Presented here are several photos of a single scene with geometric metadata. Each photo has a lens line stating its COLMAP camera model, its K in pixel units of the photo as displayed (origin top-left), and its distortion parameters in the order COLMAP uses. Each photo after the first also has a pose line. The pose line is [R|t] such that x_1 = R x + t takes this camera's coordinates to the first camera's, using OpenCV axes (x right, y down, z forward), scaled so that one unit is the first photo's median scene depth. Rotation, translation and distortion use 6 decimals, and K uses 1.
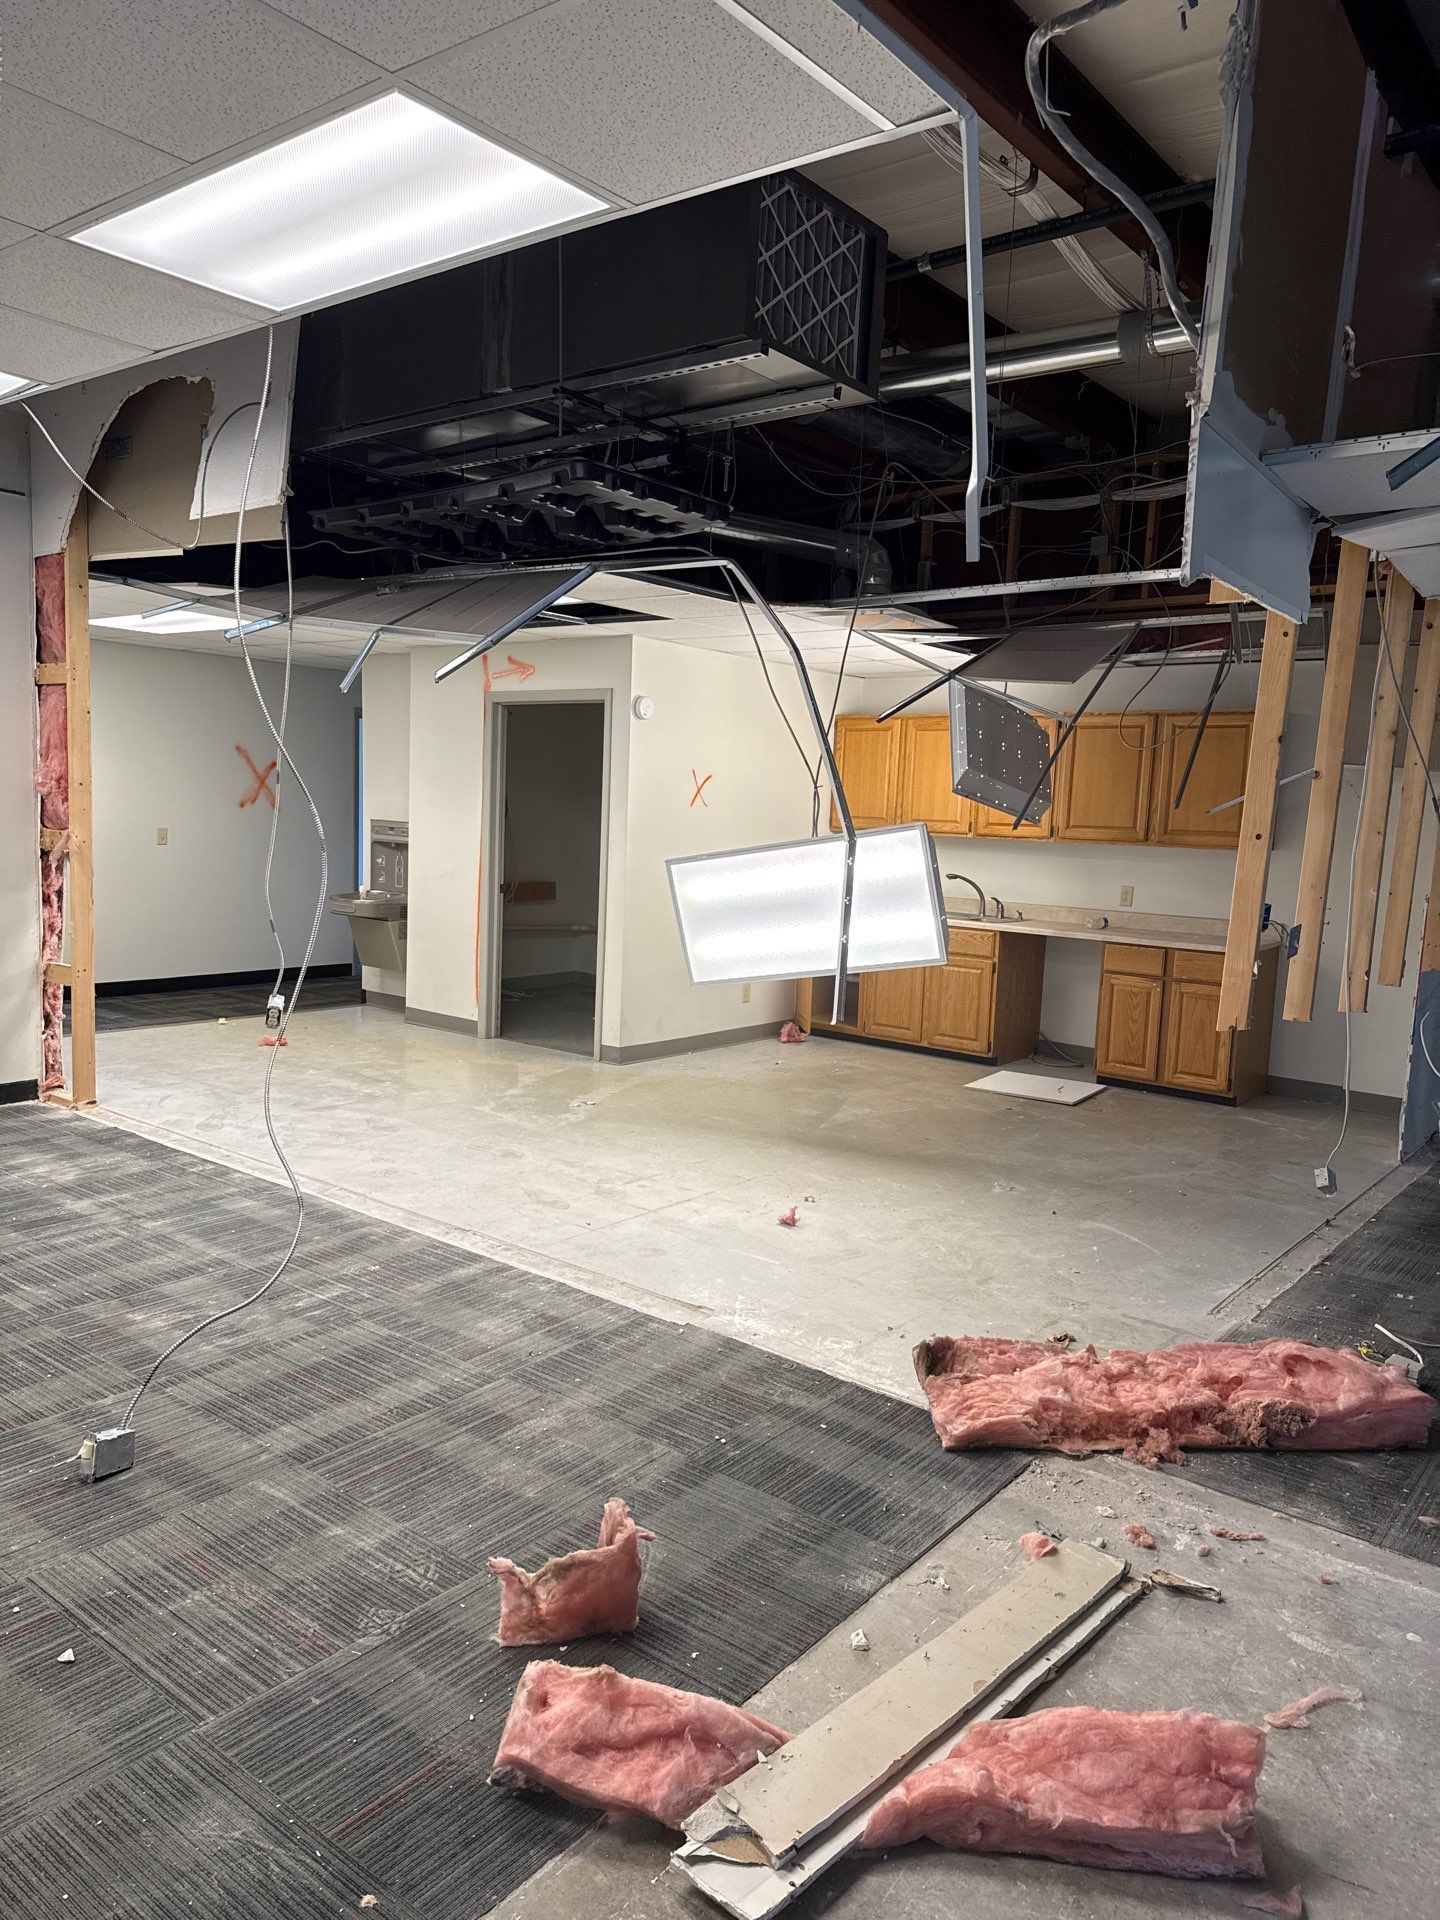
lens RADIAL K [[1343.9, 0, 720.0], [0, 1343.9, 960.0], [0, 0, 1]] dist [0.001714, 0.001497]
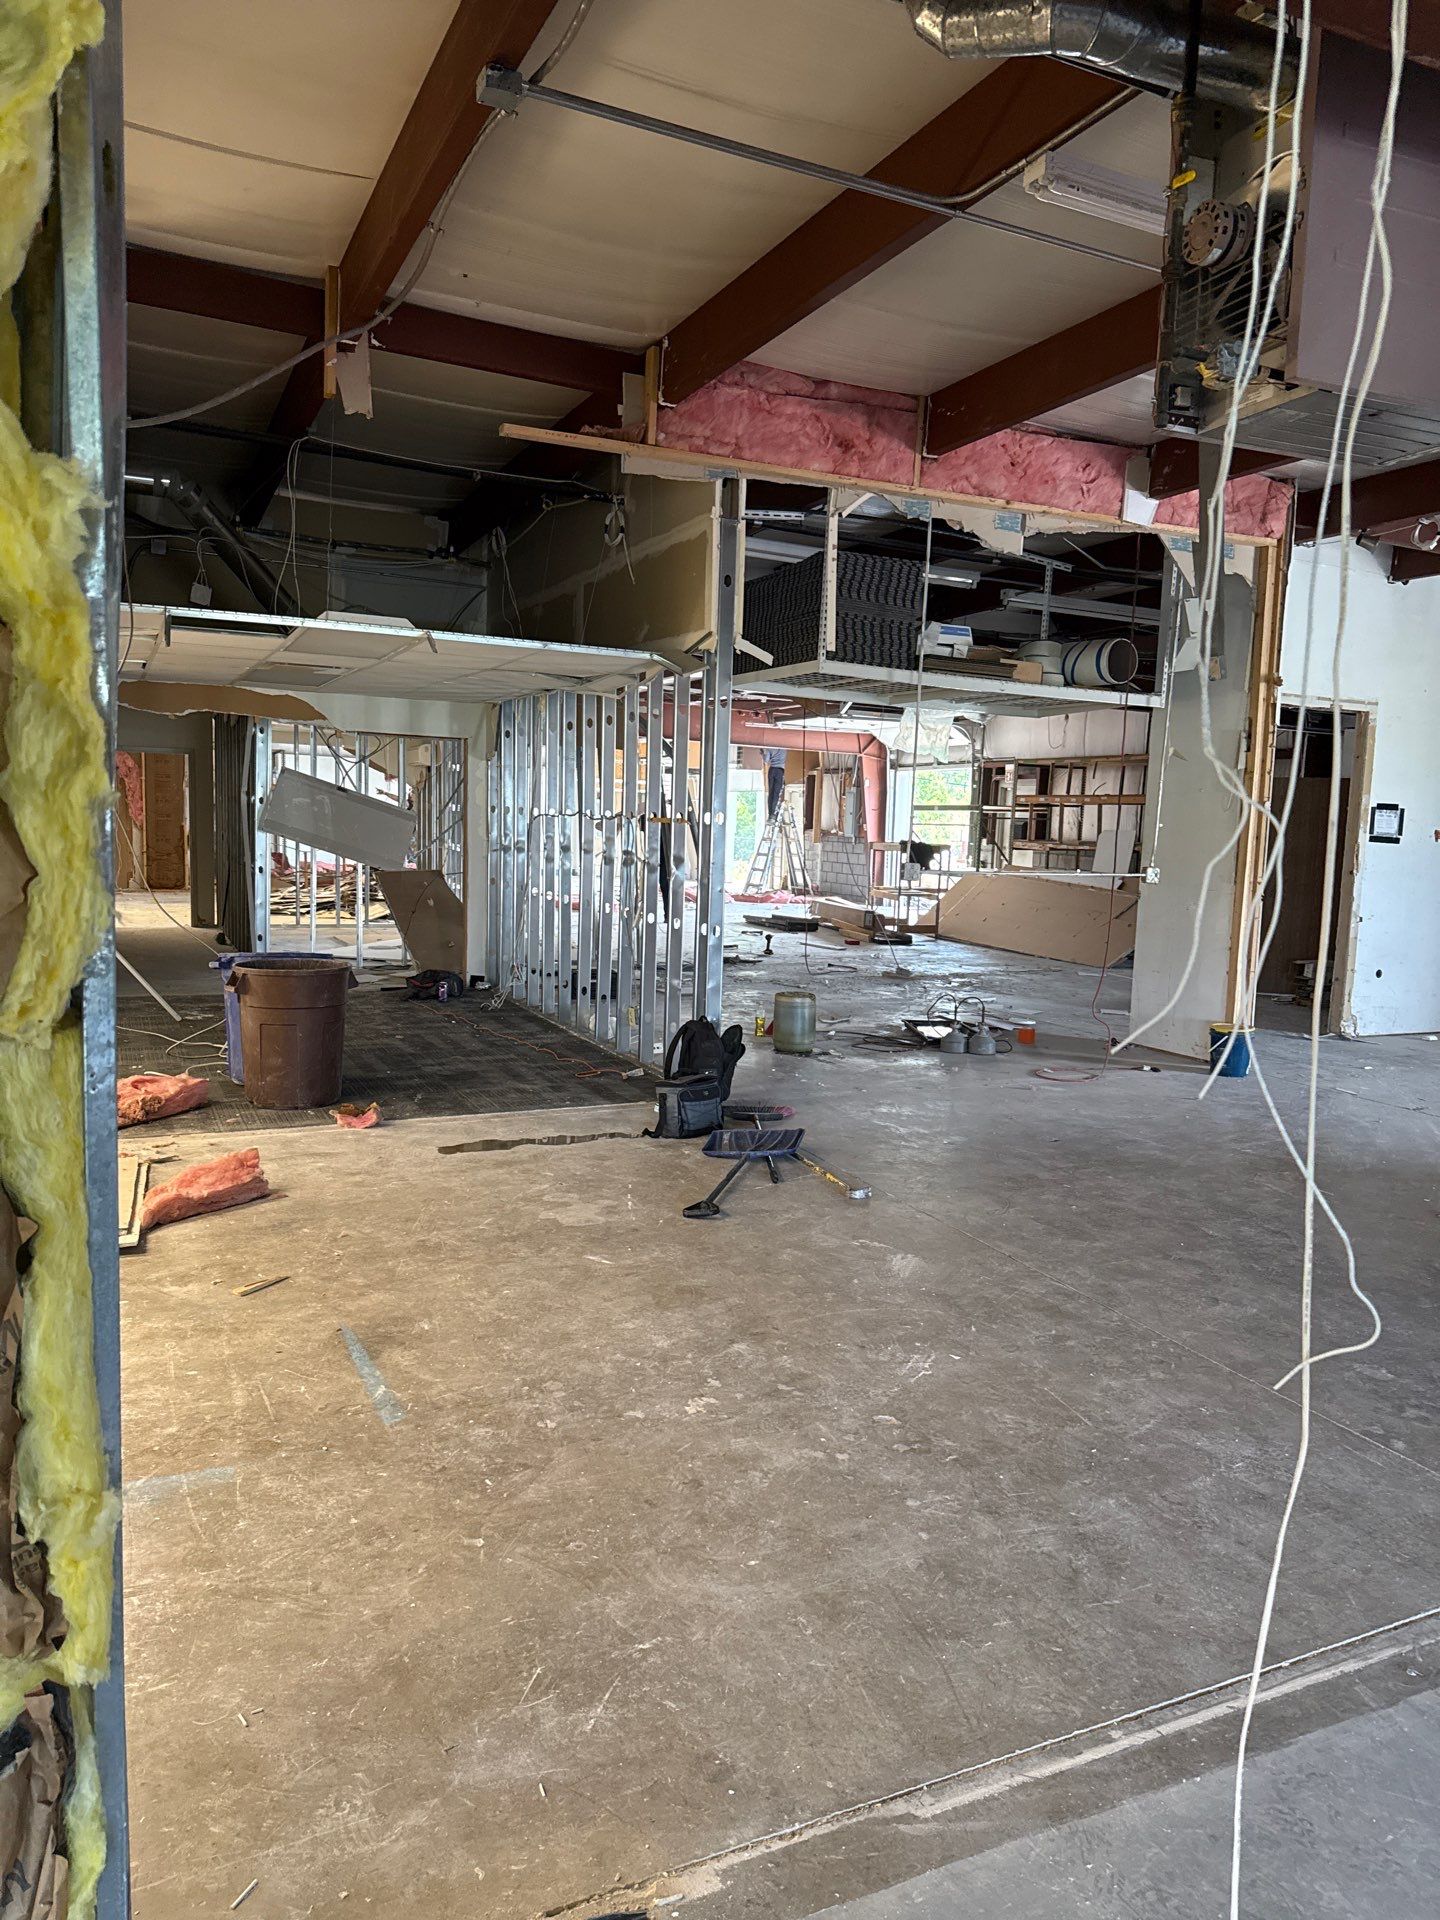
lens RADIAL K [[1343.9, 0, 720.0], [0, 1343.9, 960.0], [0, 0, 1]] dist [0.001714, 0.001497]
pose [[0.444576, -0.118982, 0.887804, -1.510230], [0.088220, 0.992136, 0.088787, 0.048341], [-0.891386, 0.038850, 0.451577, -1.040435]]
